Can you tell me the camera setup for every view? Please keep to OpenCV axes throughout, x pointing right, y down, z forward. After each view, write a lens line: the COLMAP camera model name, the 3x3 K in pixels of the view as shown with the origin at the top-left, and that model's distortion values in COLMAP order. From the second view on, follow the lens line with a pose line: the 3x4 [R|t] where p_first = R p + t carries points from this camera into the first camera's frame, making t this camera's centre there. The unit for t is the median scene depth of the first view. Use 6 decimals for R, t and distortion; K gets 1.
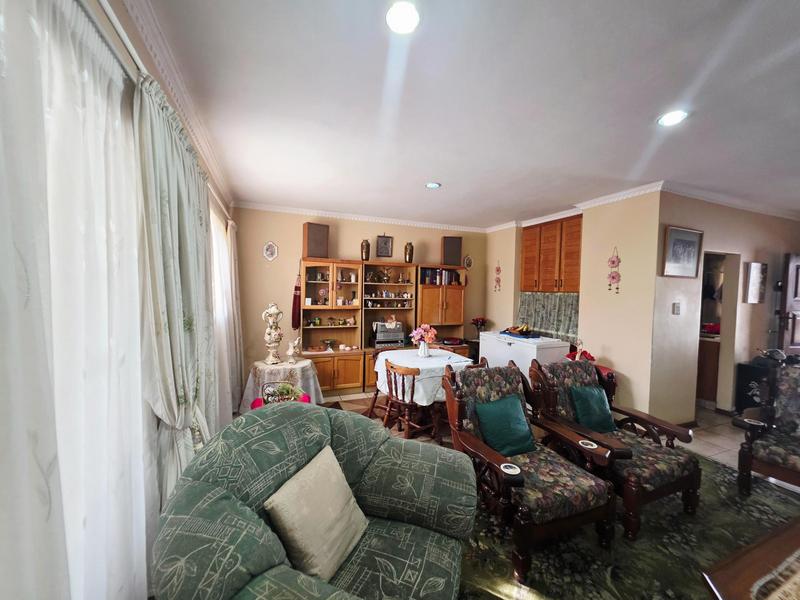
lens RADIAL K [[318.3, 0, 404.3], [0, 318.3, 300.7], [0, 0, 1]] dist [0.002314, -0.000116]
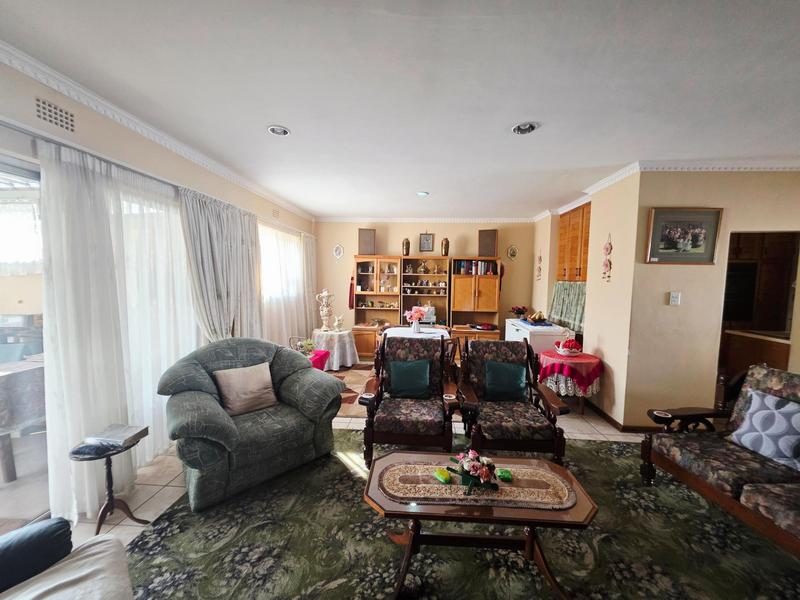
lens RADIAL K [[318.3, 0, 404.3], [0, 318.3, 300.7], [0, 0, 1]] dist [0.002314, -0.000116]
pose [[0.899479, 0.024580, -0.436272, 0.417253], [-0.011840, 0.999421, 0.031897, 0.008120], [0.436804, -0.023525, 0.899249, -0.104705]]
